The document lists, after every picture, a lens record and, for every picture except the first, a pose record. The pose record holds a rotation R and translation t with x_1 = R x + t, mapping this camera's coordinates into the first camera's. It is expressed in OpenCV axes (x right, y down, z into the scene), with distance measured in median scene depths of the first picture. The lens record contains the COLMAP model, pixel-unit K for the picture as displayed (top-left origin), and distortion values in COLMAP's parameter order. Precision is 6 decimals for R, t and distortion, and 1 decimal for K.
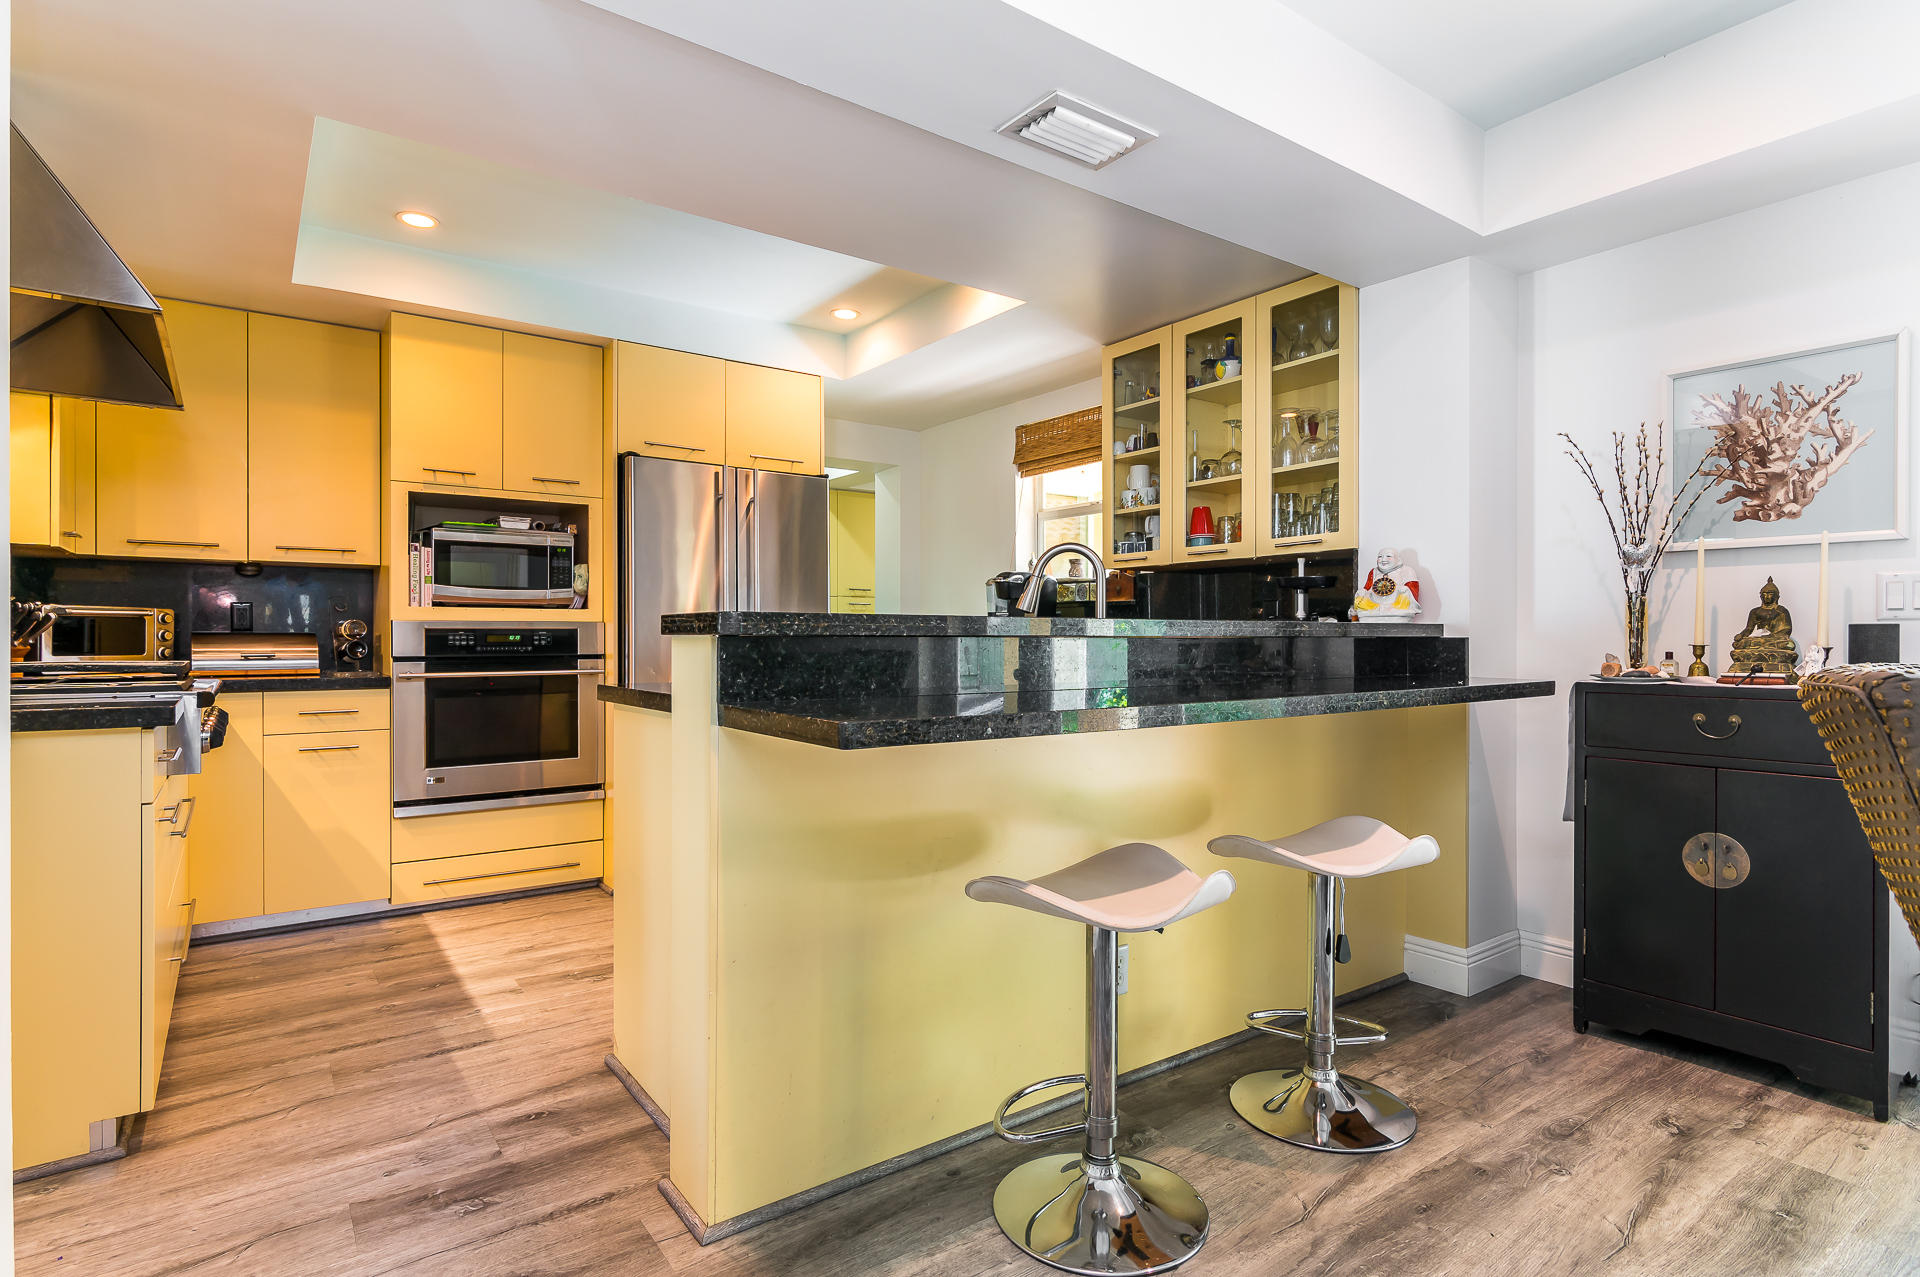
lens RADIAL K [[989.1, 0, 967.2], [0, 989.1, 639.7], [0, 0, 1]] dist [-0.000314, 0.001090]
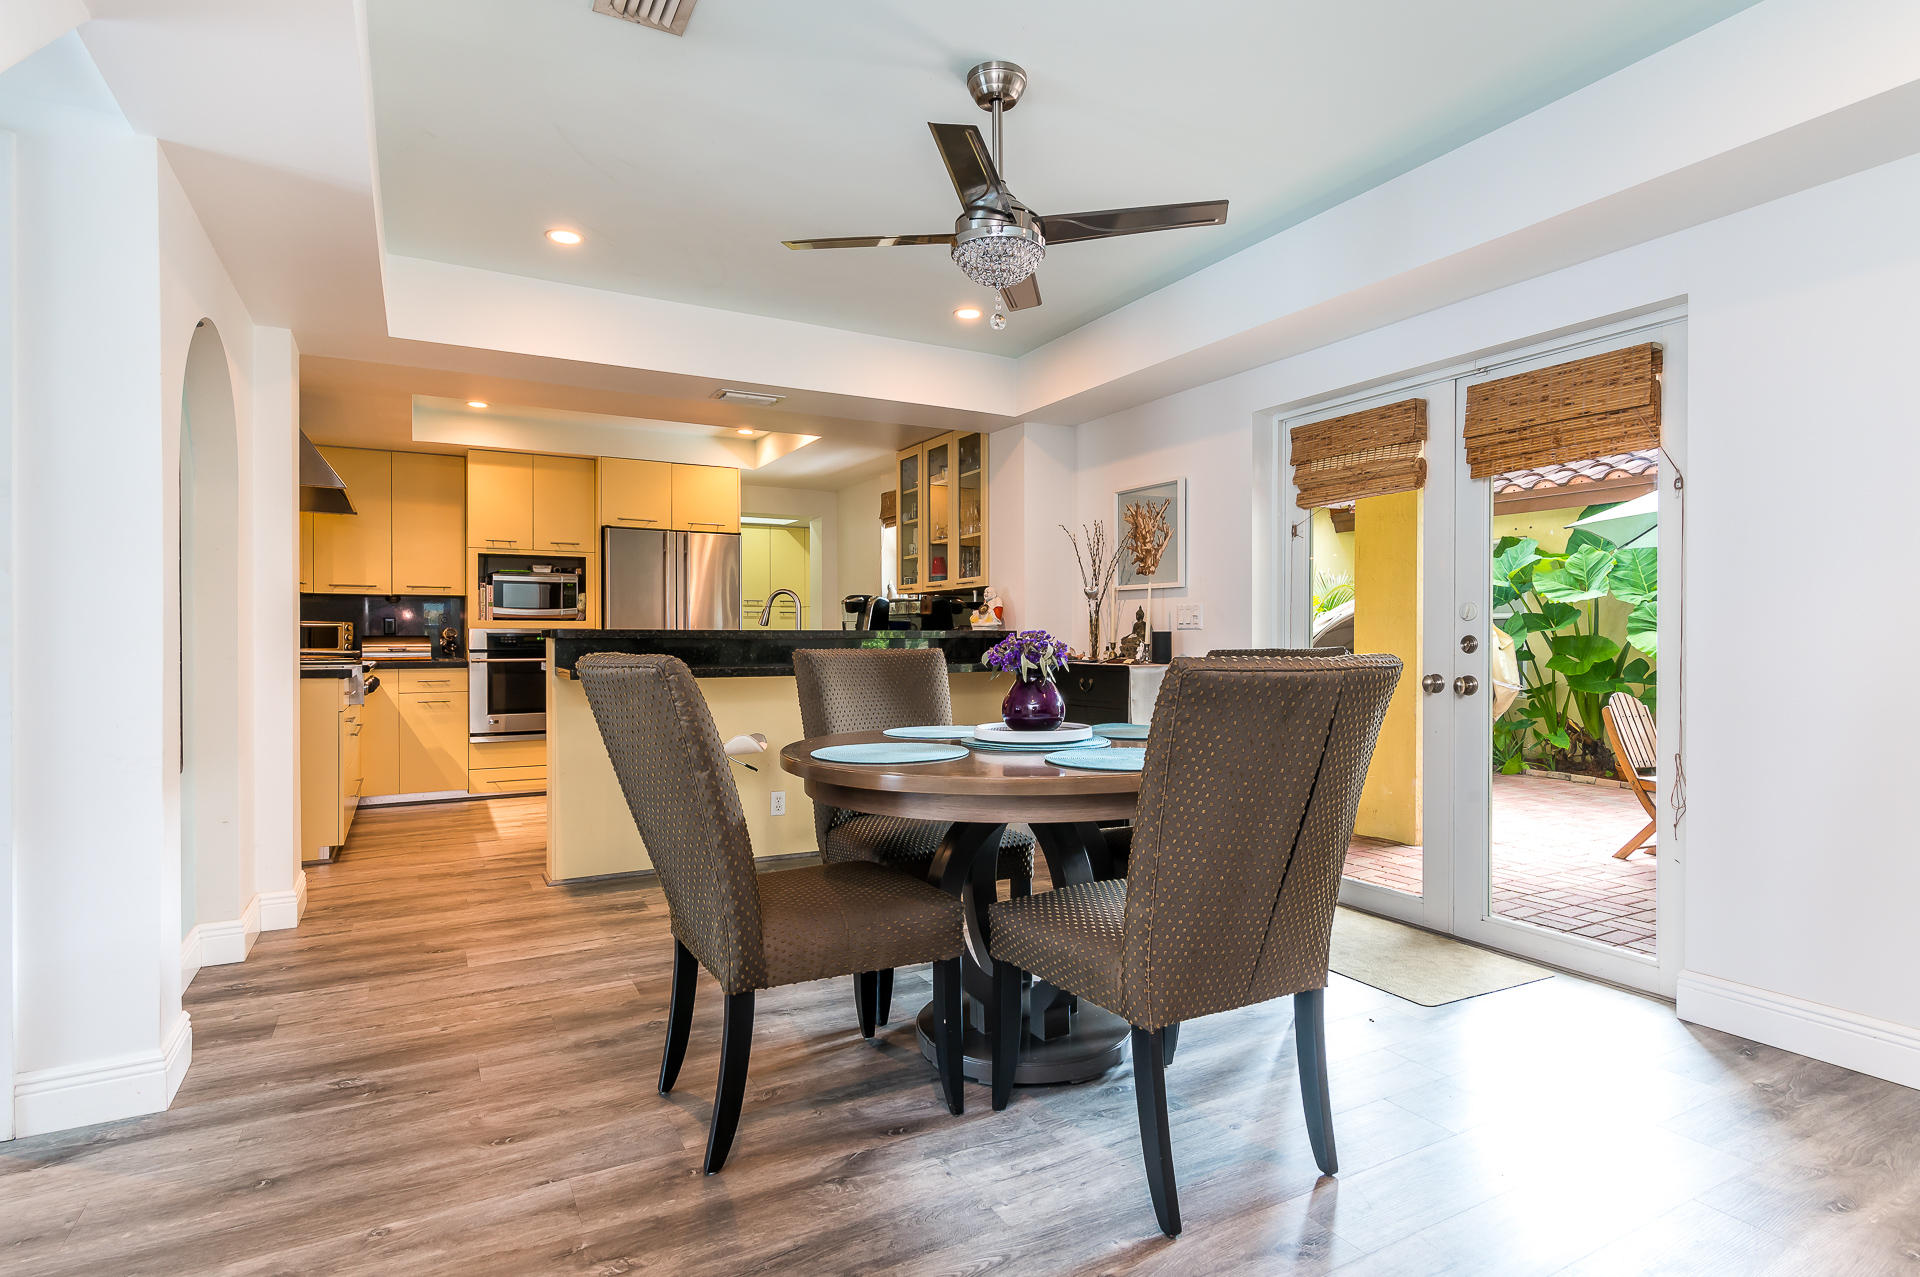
lens RADIAL K [[989.1, 0, 967.2], [0, 989.1, 639.7], [0, 0, 1]] dist [-0.000314, 0.001090]
pose [[0.992404, -0.000769, -0.123022, 0.524669], [0.001030, 0.999997, 0.002057, -0.003228], [0.123020, -0.002168, 0.992402, -0.643652]]
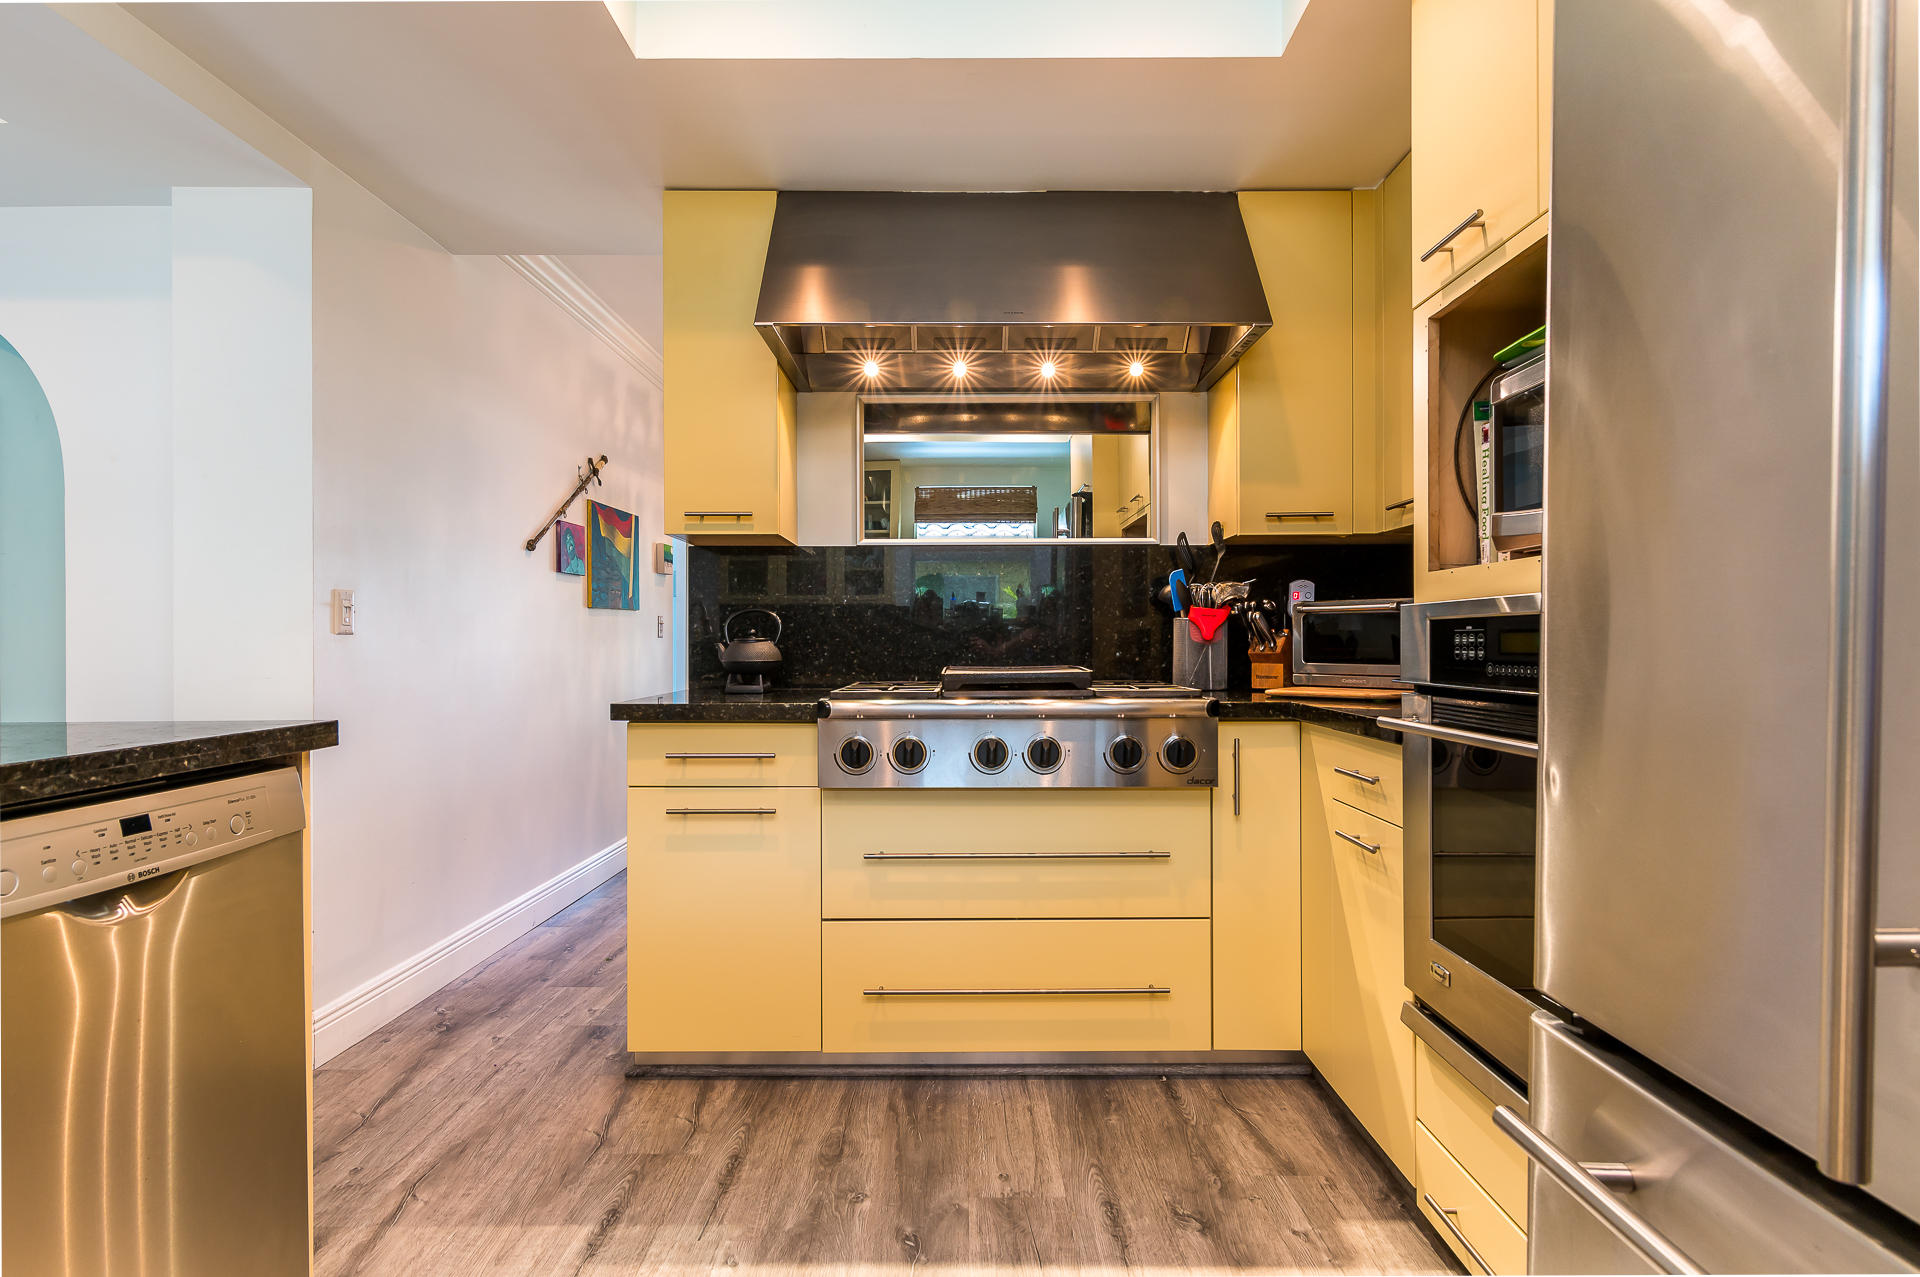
lens RADIAL K [[989.1, 0, 967.2], [0, 989.1, 639.7], [0, 0, 1]] dist [-0.000314, 0.001090]
pose [[-0.593363, 0.000151, -0.804935, -0.078168], [0.000445, 1.000000, -0.000141, -0.002105], [0.804935, -0.000442, -0.593363, 1.180396]]
